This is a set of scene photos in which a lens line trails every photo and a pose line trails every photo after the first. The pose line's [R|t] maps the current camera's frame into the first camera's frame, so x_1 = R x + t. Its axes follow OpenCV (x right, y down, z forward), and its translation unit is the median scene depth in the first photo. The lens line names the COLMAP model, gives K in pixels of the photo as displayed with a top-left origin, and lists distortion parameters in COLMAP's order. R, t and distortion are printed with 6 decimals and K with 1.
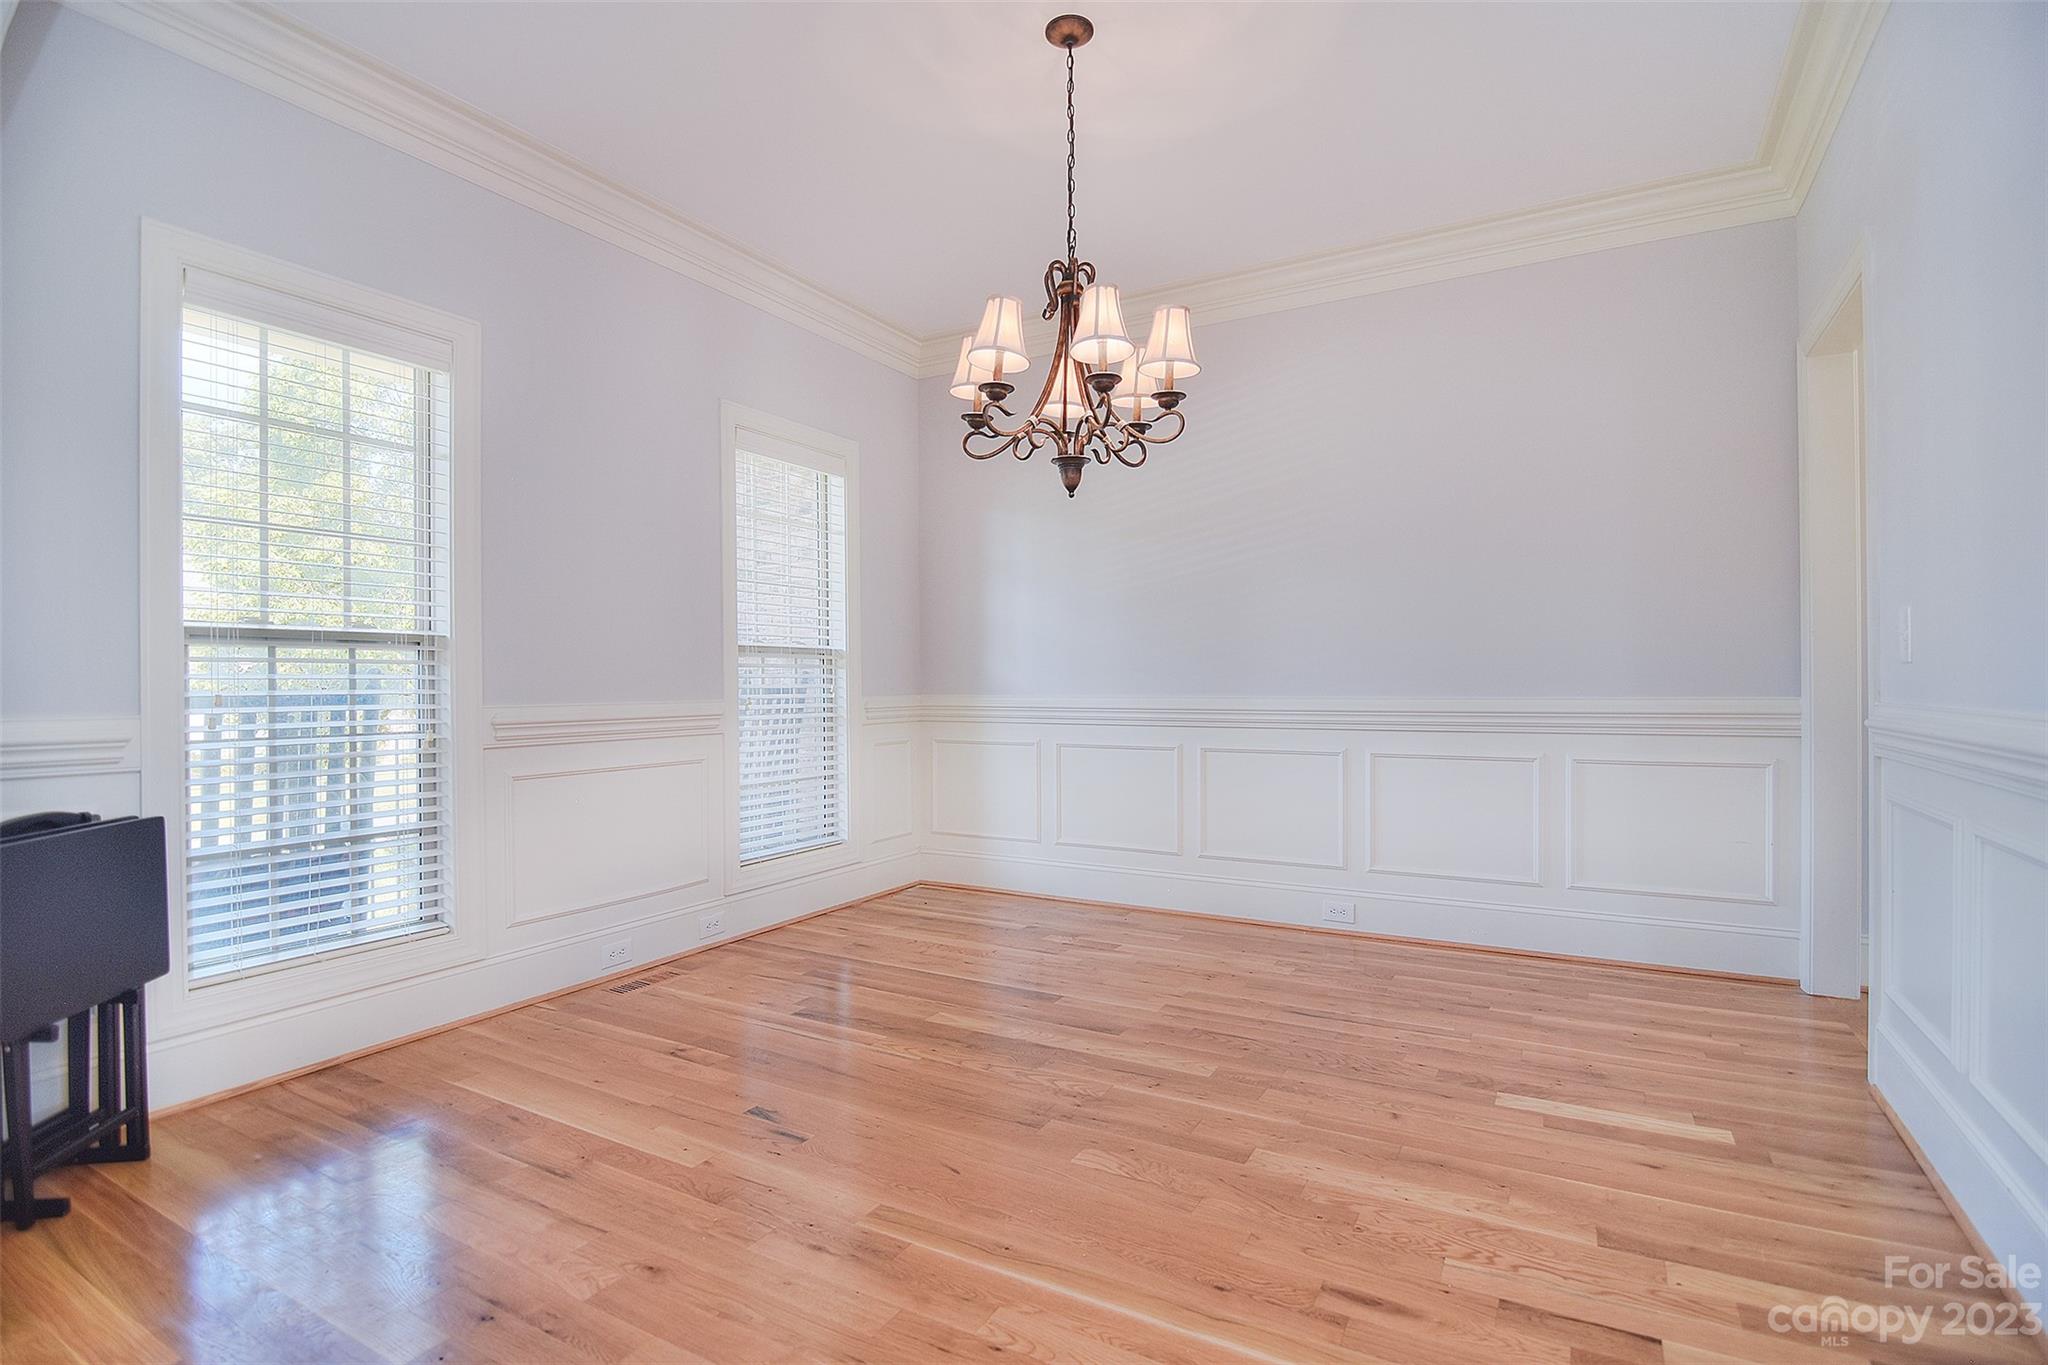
lens RADIAL K [[990.7, 0, 1046.6], [0, 990.7, 684.1], [0, 0, 1]] dist [-0.003883, -0.010904]
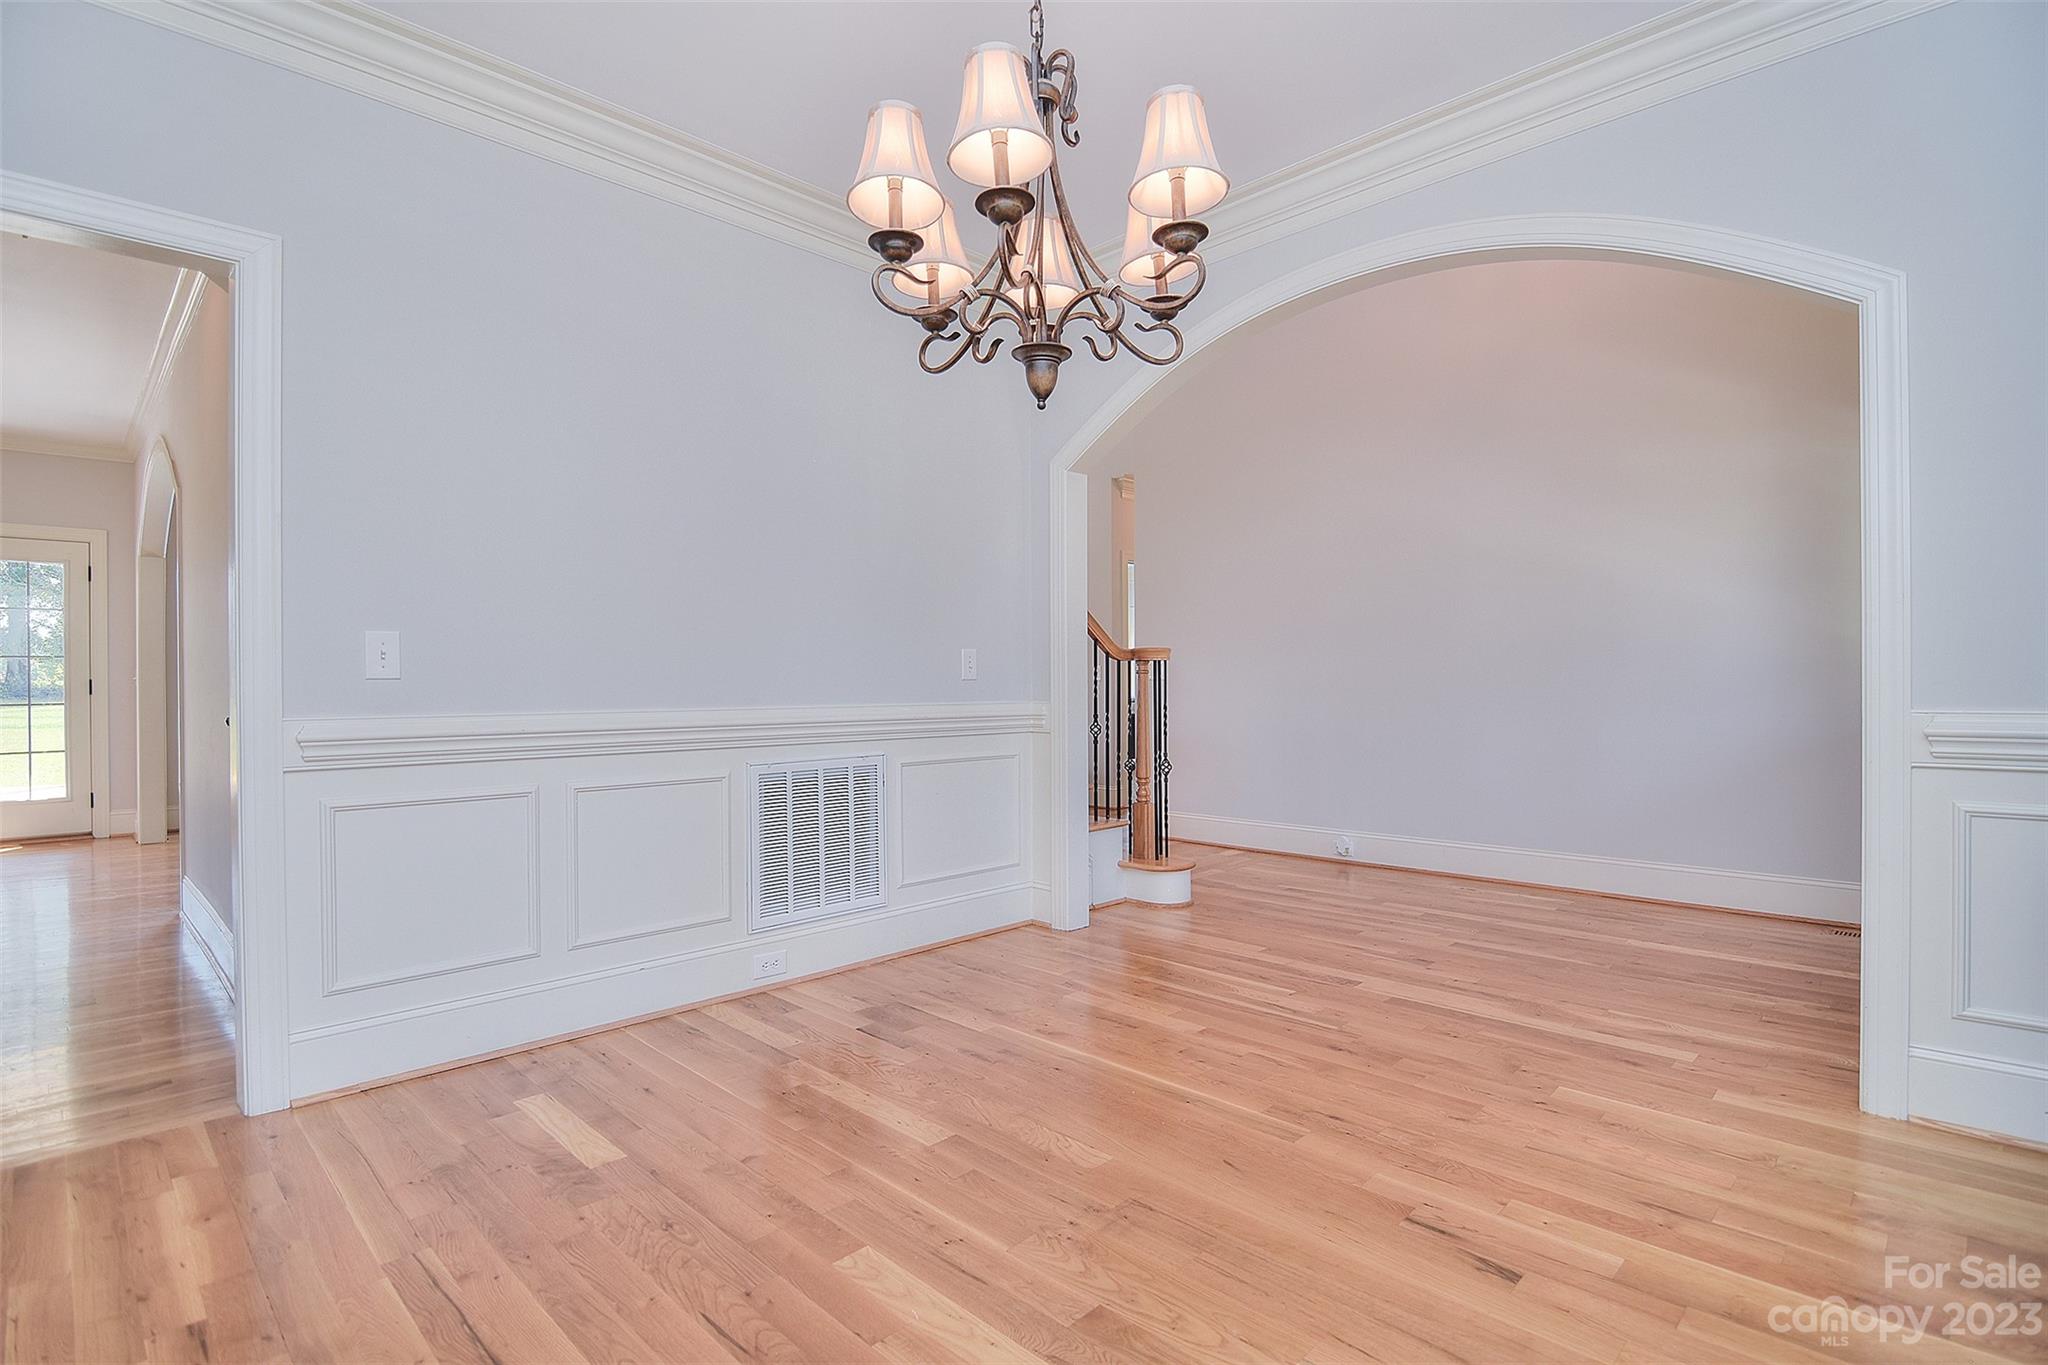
lens RADIAL K [[990.7, 0, 1038.3], [0, 990.7, 687.2], [0, 0, 1]] dist [-0.003883, -0.010904]
pose [[-0.965927, 0.013651, 0.258456, -0.161769], [0.013733, 0.999905, -0.001490, 0.001523], [-0.258452, 0.002110, -0.966022, 1.907898]]
